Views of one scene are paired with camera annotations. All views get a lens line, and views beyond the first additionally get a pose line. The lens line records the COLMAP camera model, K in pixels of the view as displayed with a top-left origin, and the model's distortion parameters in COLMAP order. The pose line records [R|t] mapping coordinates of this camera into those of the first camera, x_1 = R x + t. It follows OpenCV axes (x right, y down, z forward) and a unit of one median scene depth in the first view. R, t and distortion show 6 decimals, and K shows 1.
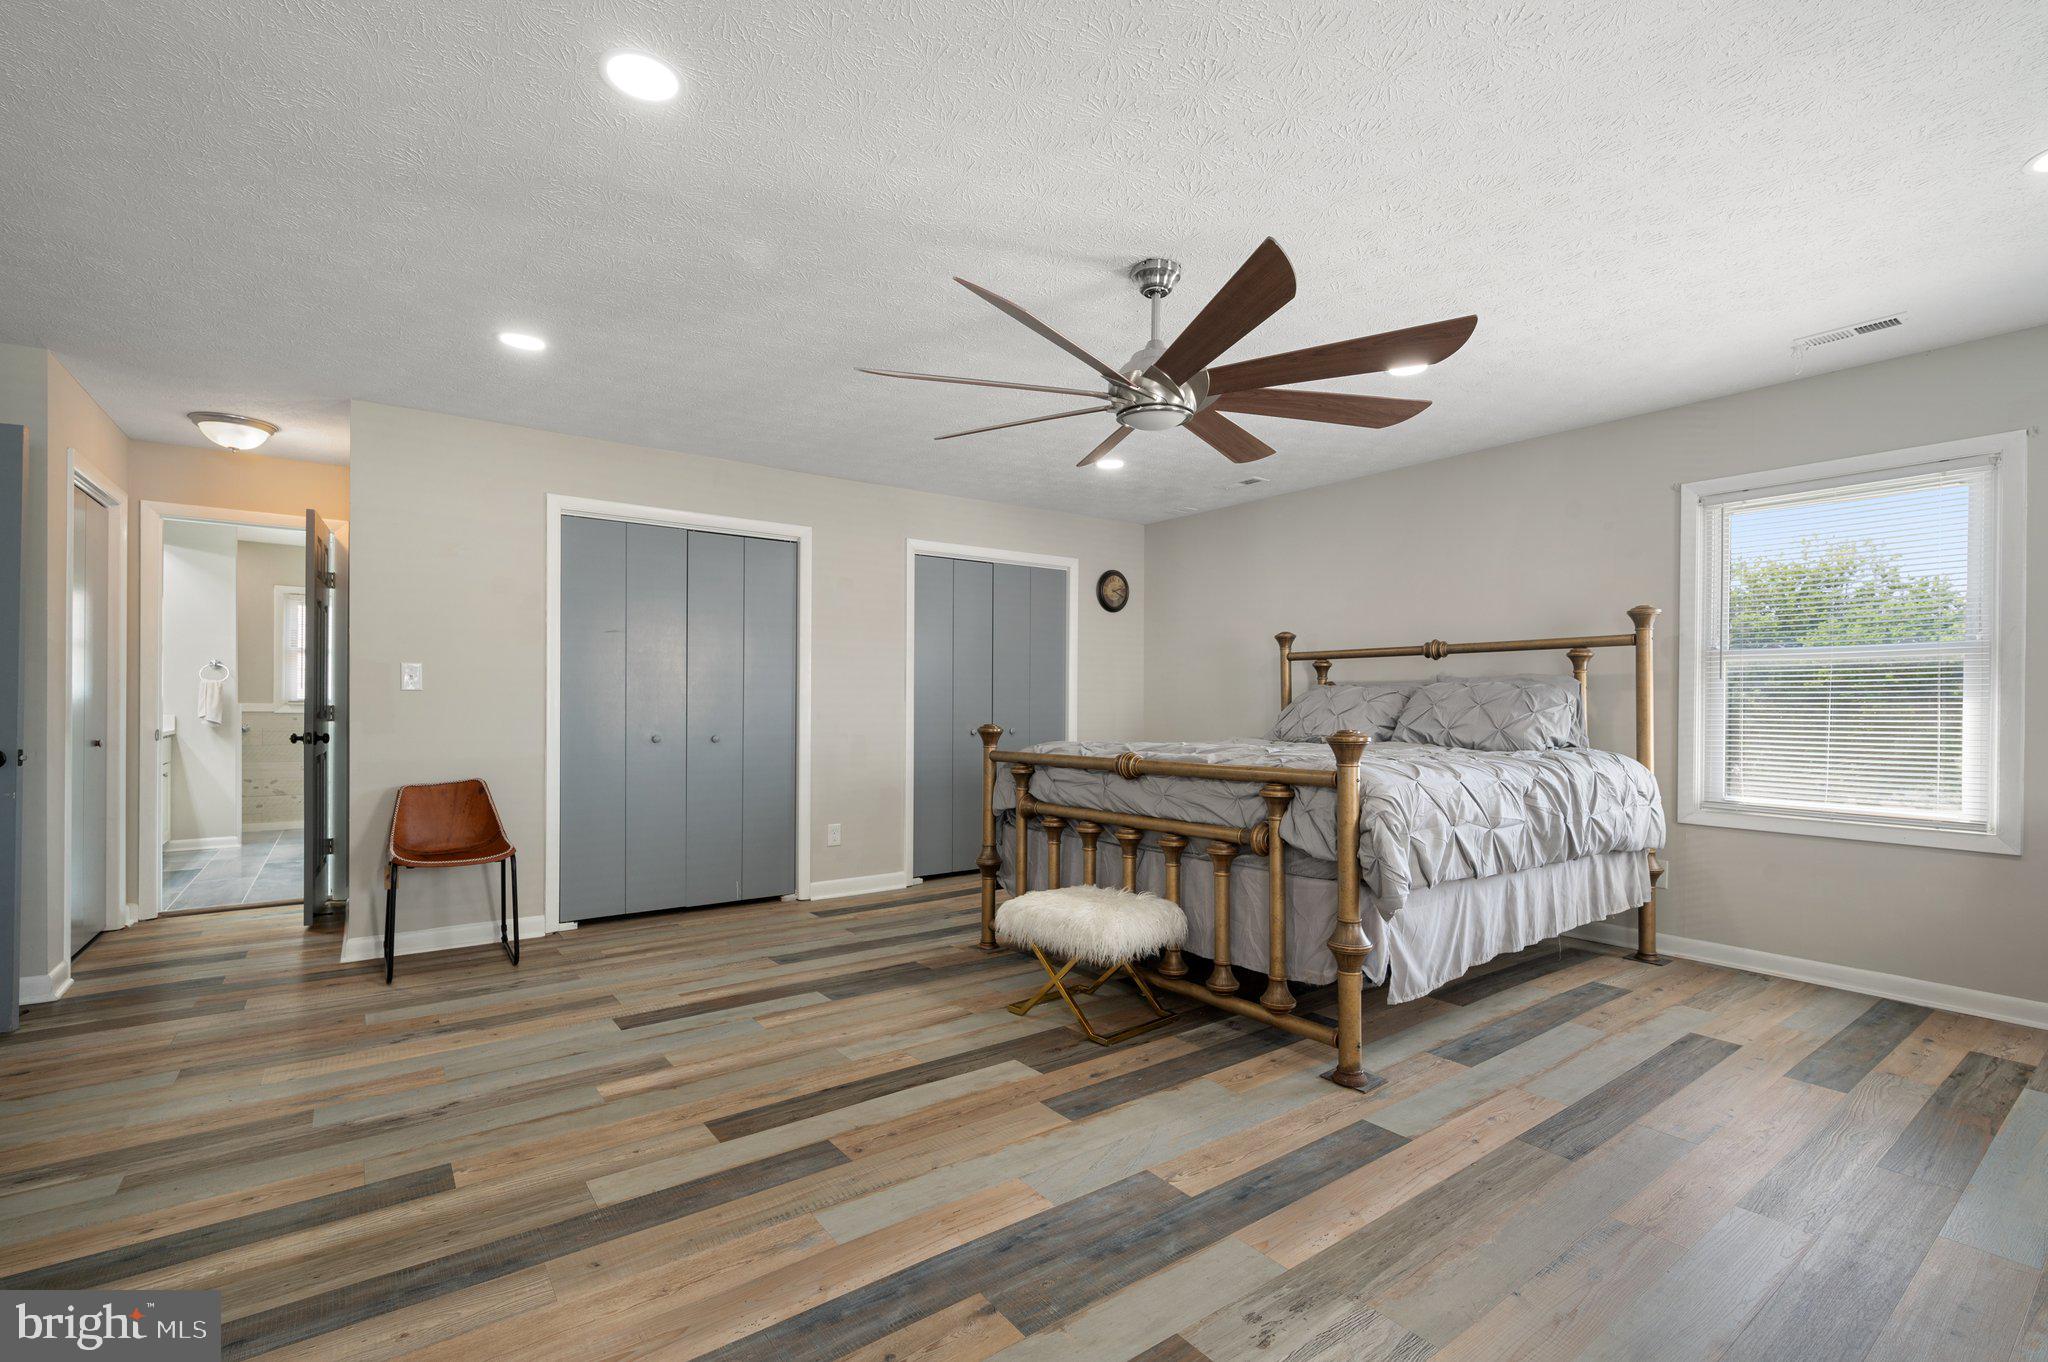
lens RADIAL K [[922.3, 0, 1055.2], [0, 922.3, 699.0], [0, 0, 1]] dist [-0.000512, 0.000178]
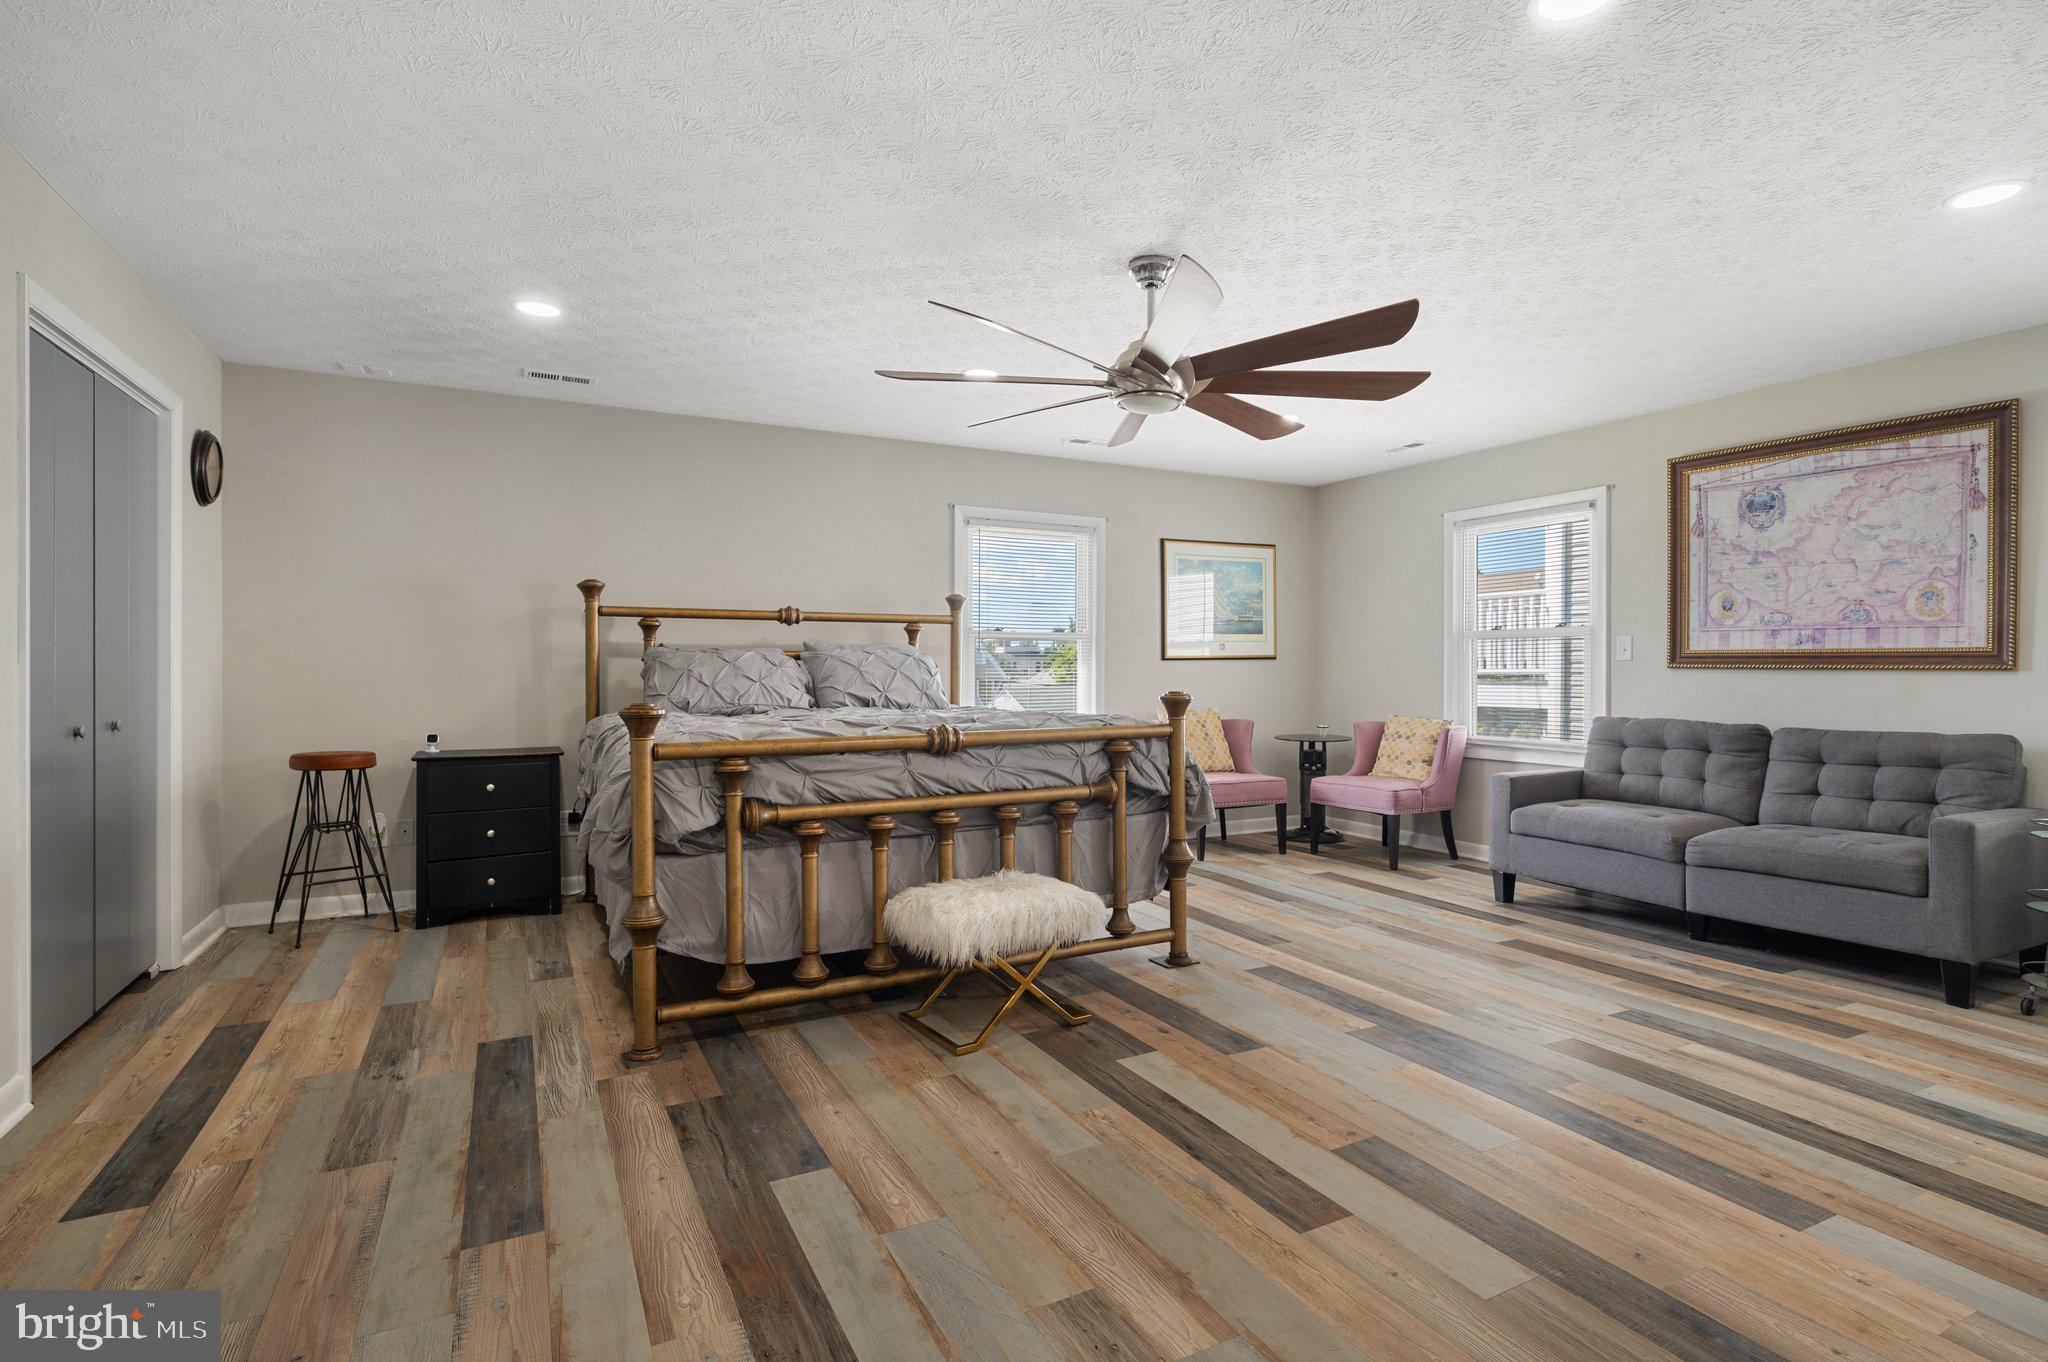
lens RADIAL K [[989.1, 0, 1040.5], [0, 989.1, 687.9], [0, 0, 1]] dist [0.003798, -0.000009]
pose [[0.165439, -0.019648, 0.986024, -1.046057], [-0.005411, 0.999768, 0.020829, 0.001862], [-0.986205, -0.008781, 0.165294, 0.941525]]
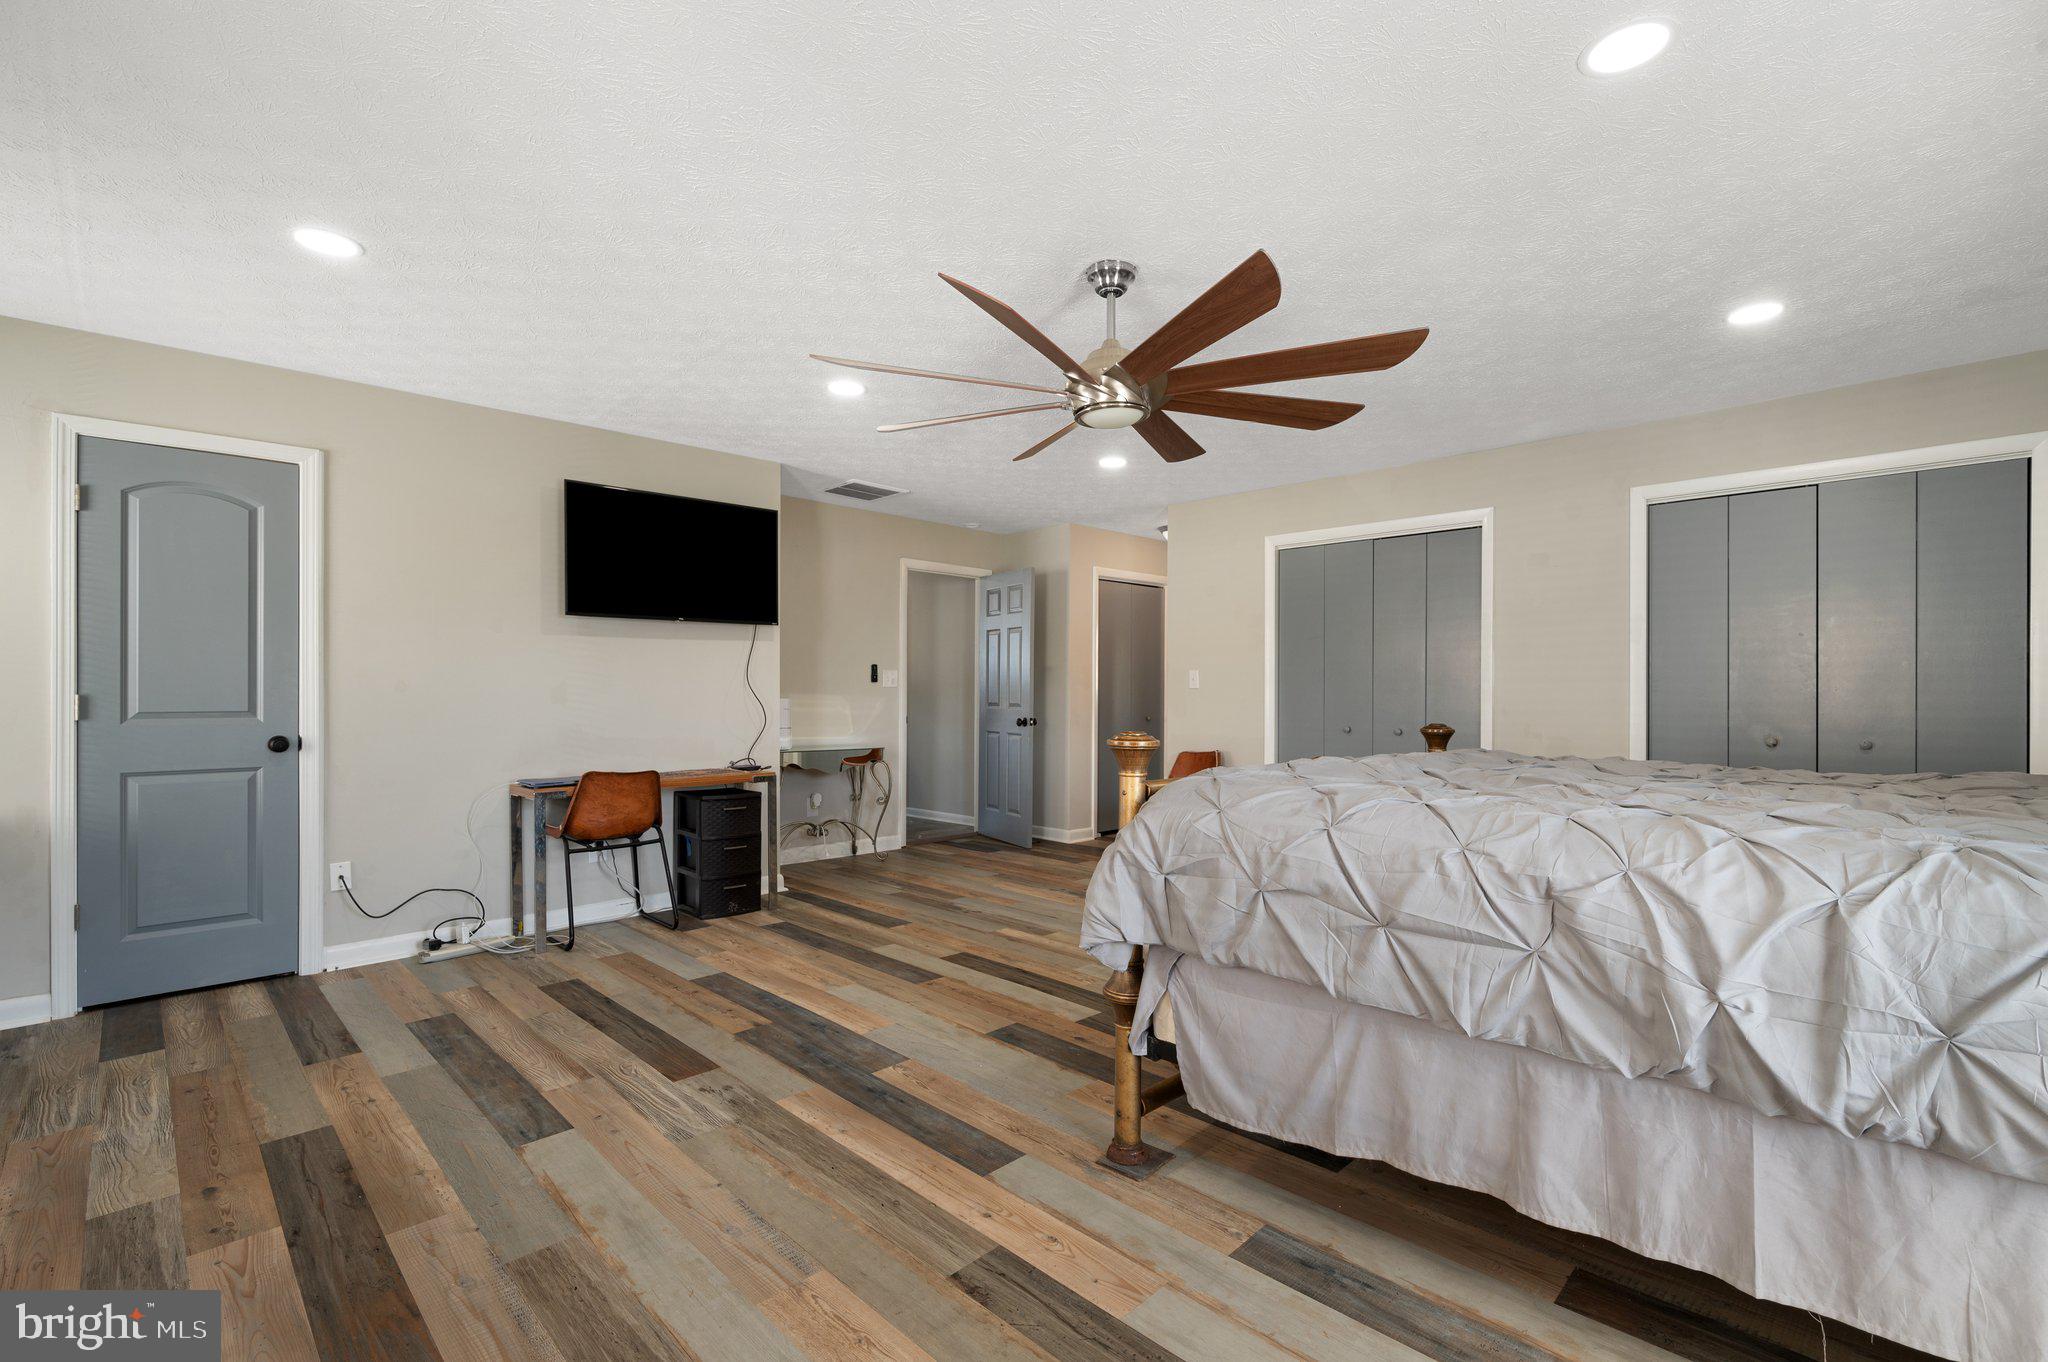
lens RADIAL K [[922.3, 0, 1013.1], [0, 922.3, 681.5], [0, 0, 1]] dist [-0.000512, 0.000178]
pose [[0.113995, -0.014247, -0.993379, 1.106954], [0.000250, 0.999898, -0.014312, 0.000808], [0.993481, 0.001383, 0.113986, 0.784250]]
